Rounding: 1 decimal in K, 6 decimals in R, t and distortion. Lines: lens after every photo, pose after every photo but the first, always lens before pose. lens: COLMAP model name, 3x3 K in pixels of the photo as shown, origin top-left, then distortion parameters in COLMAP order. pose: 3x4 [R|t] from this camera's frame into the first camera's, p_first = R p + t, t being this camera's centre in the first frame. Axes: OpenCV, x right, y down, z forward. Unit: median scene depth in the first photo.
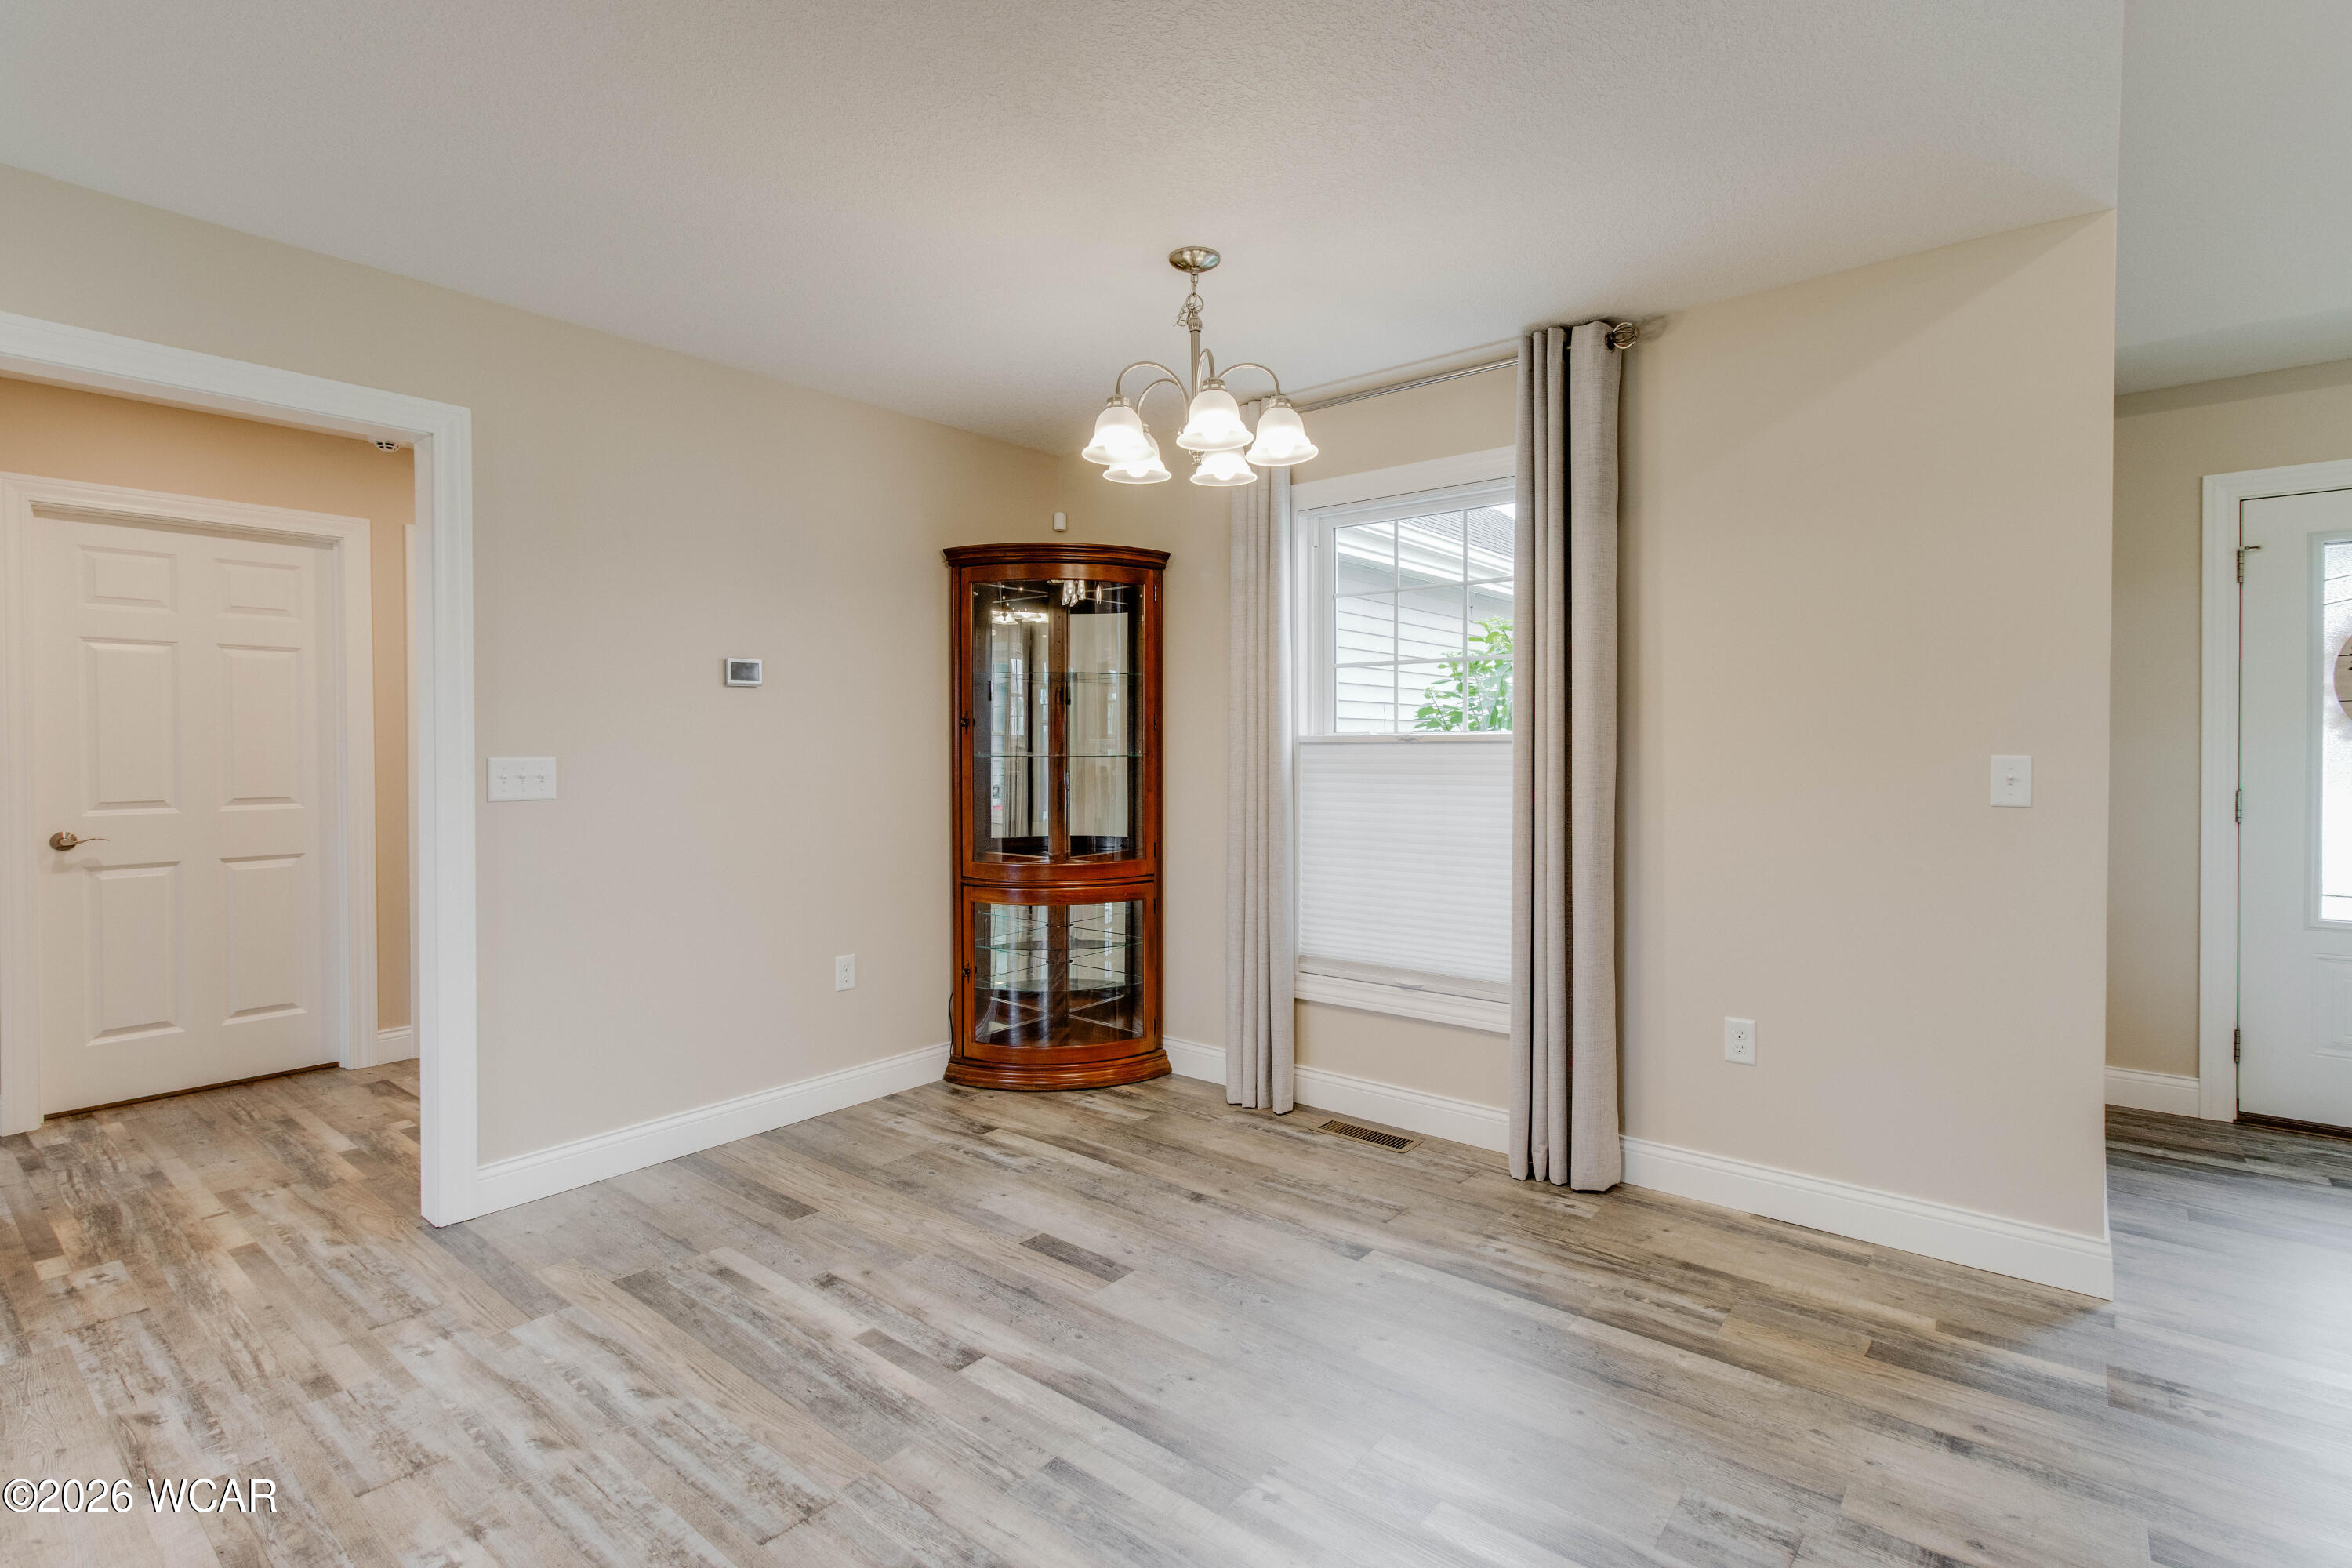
lens RADIAL K [[1110.8, 0, 1174.0], [0, 1110.8, 762.7], [0, 0, 1]] dist [0.004395, 0.000707]
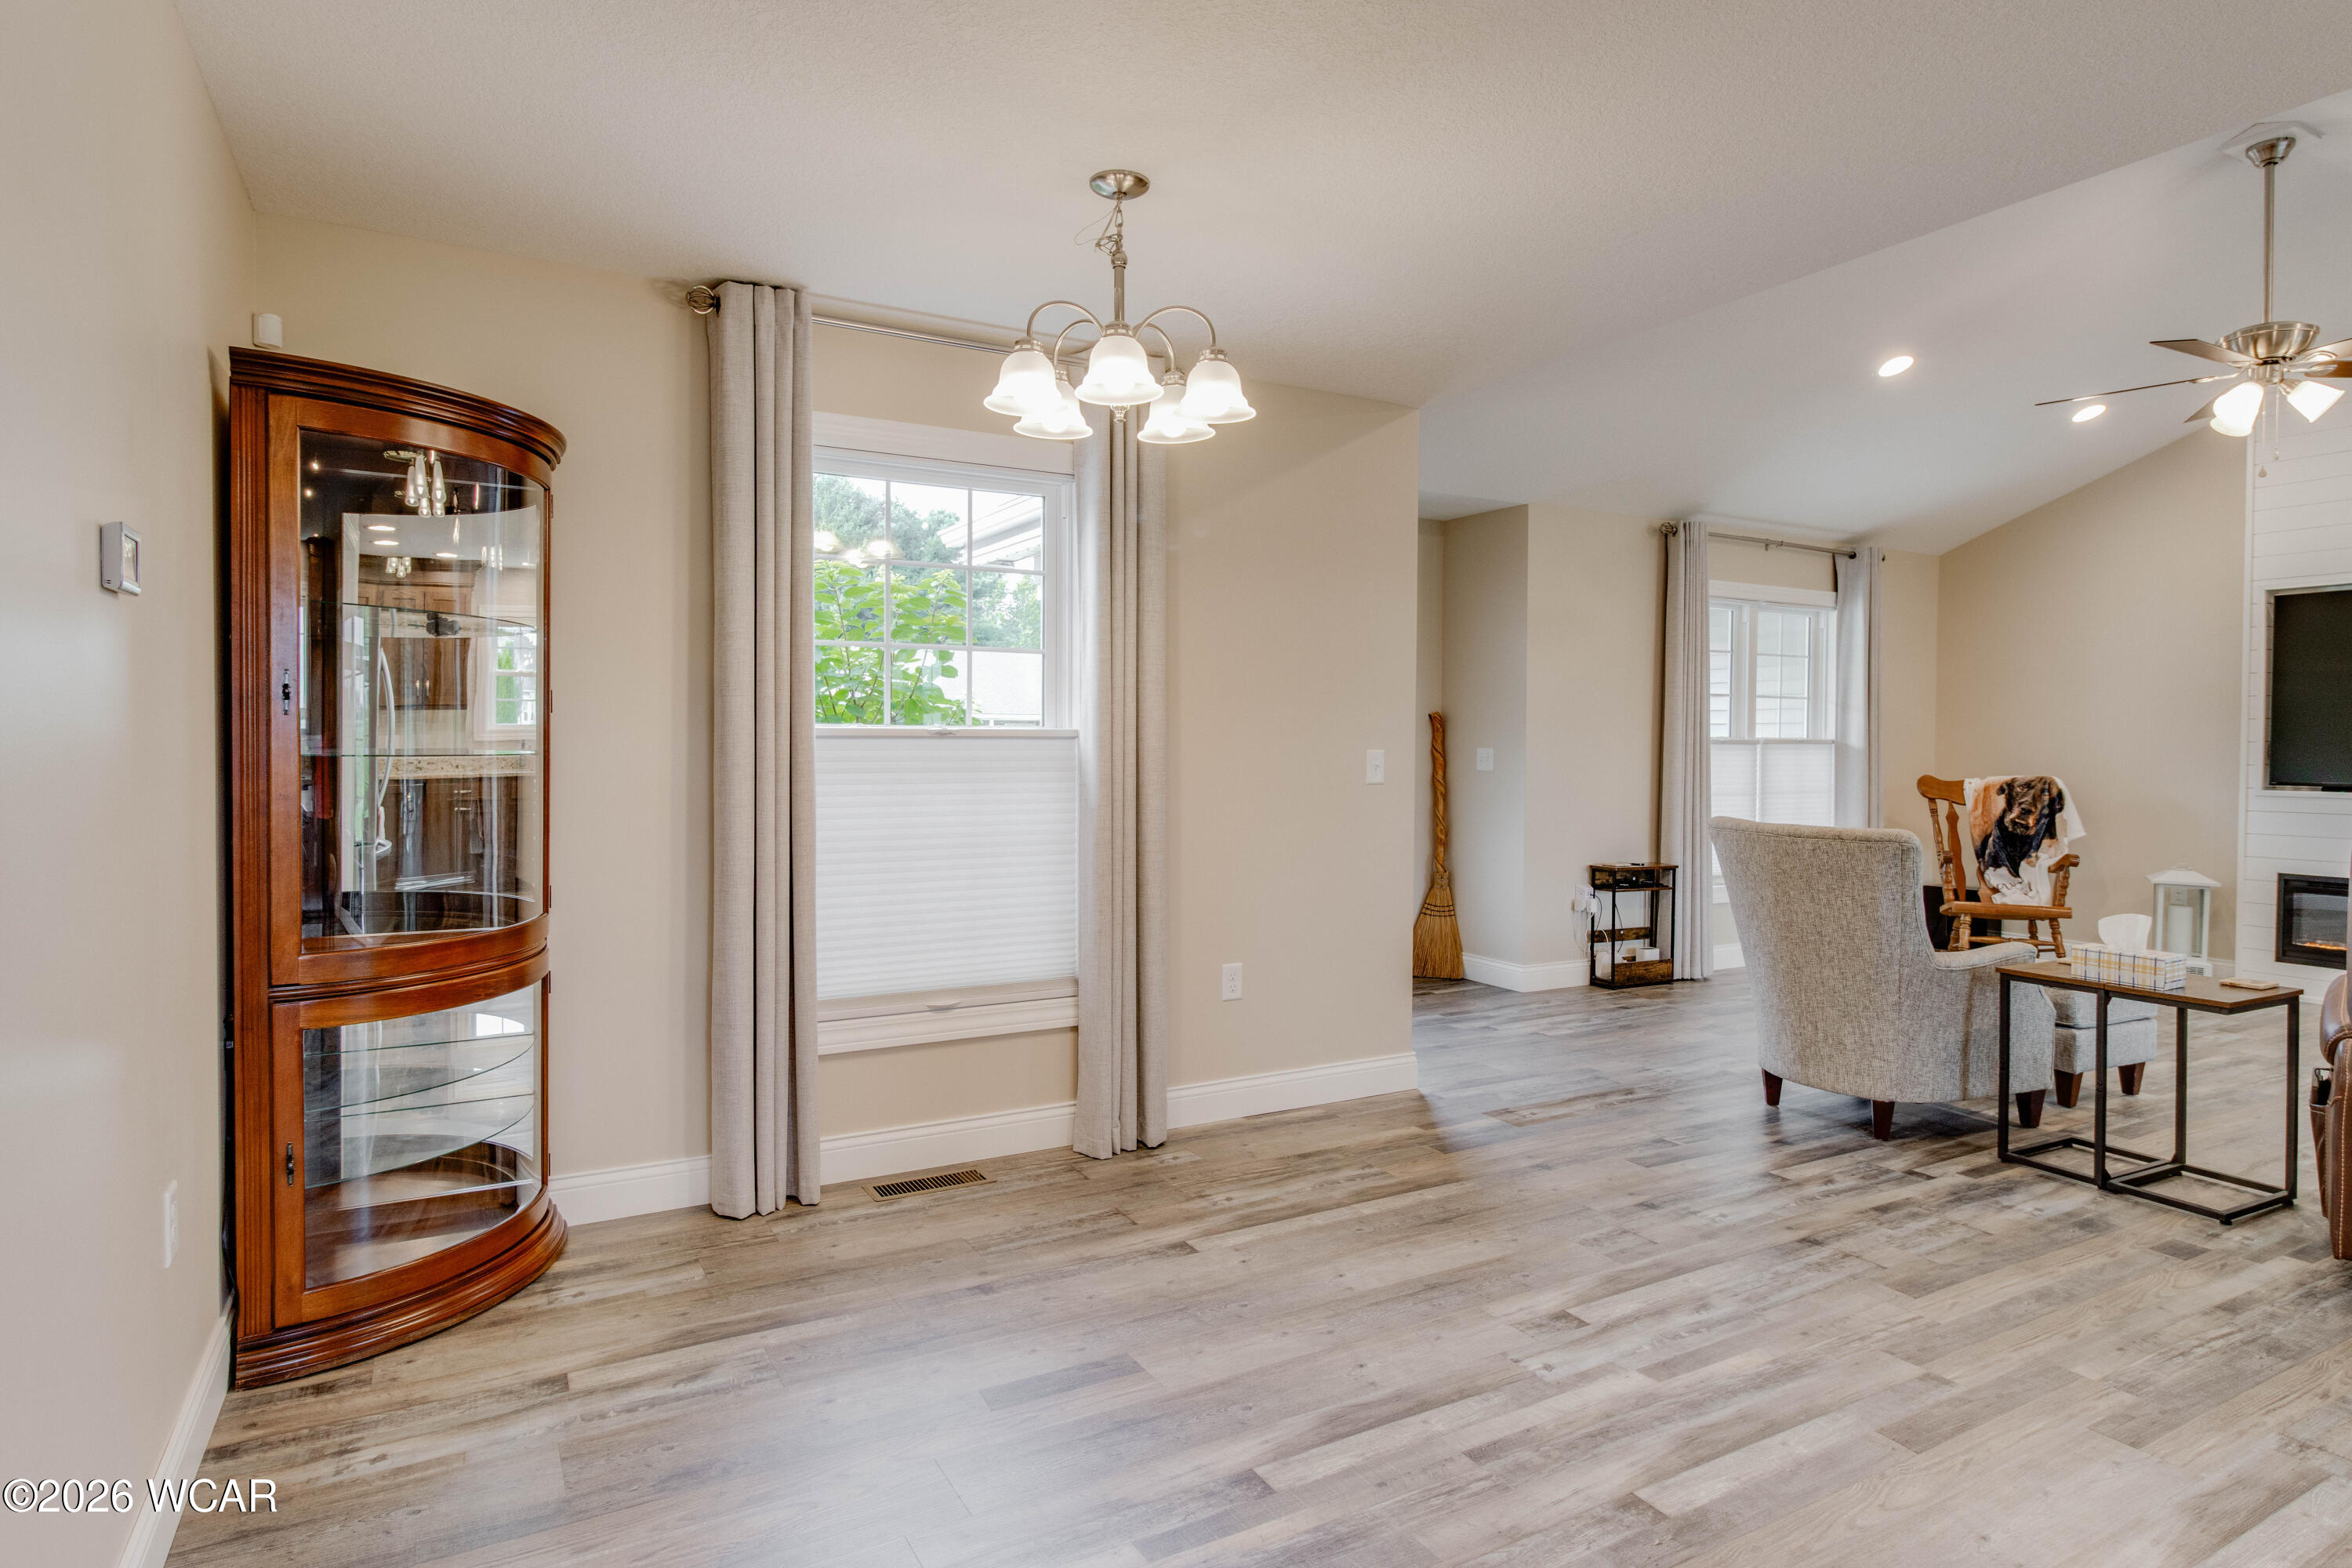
lens RADIAL K [[1283.9, 0, 1173.1], [0, 1283.9, 780.5], [0, 0, 1]] dist [0.002667, 0.000415]
pose [[0.360690, -0.023026, 0.932402, -0.833950], [0.006433, 0.999733, 0.022200, -0.005164], [-0.932664, -0.002009, 0.360742, 0.546678]]
